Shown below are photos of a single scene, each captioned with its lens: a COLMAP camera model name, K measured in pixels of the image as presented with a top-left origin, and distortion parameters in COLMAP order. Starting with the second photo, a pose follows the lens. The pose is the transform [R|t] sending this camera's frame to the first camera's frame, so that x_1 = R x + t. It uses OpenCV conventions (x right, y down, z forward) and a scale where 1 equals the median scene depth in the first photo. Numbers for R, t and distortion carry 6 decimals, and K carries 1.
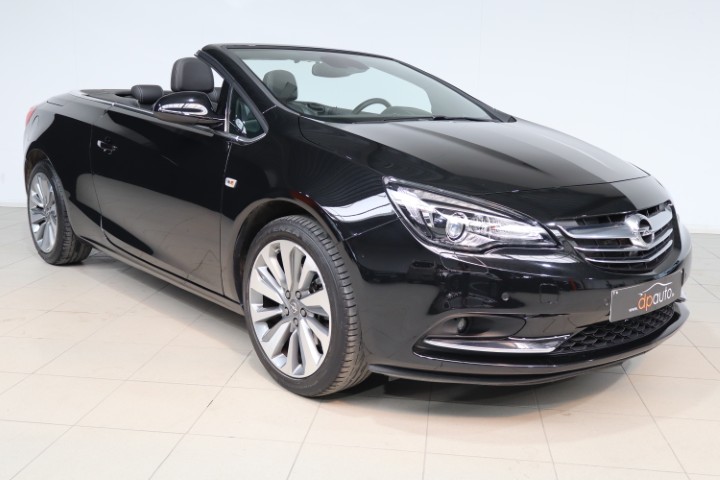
lens RADIAL K [[716.6, 0, 371.8], [0, 716.6, 247.1], [0, 0, 1]] dist [-0.006866, 0.000000]
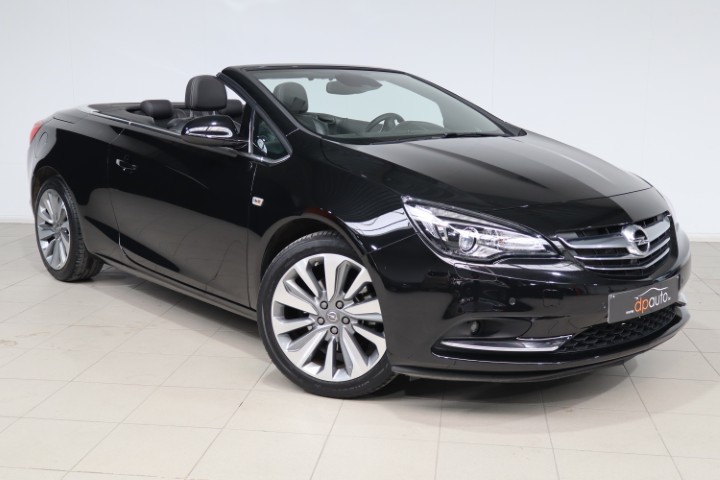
lens RADIAL K [[854.2, 0, 359.3], [0, 854.2, 240.6], [0, 0, 1]] dist [-0.001296, 0.000000]
pose [[0.999752, -0.016070, -0.015415, -0.026337], [0.015743, 0.999653, -0.021105, -0.001576], [0.015749, 0.020857, 0.999658, -0.283784]]
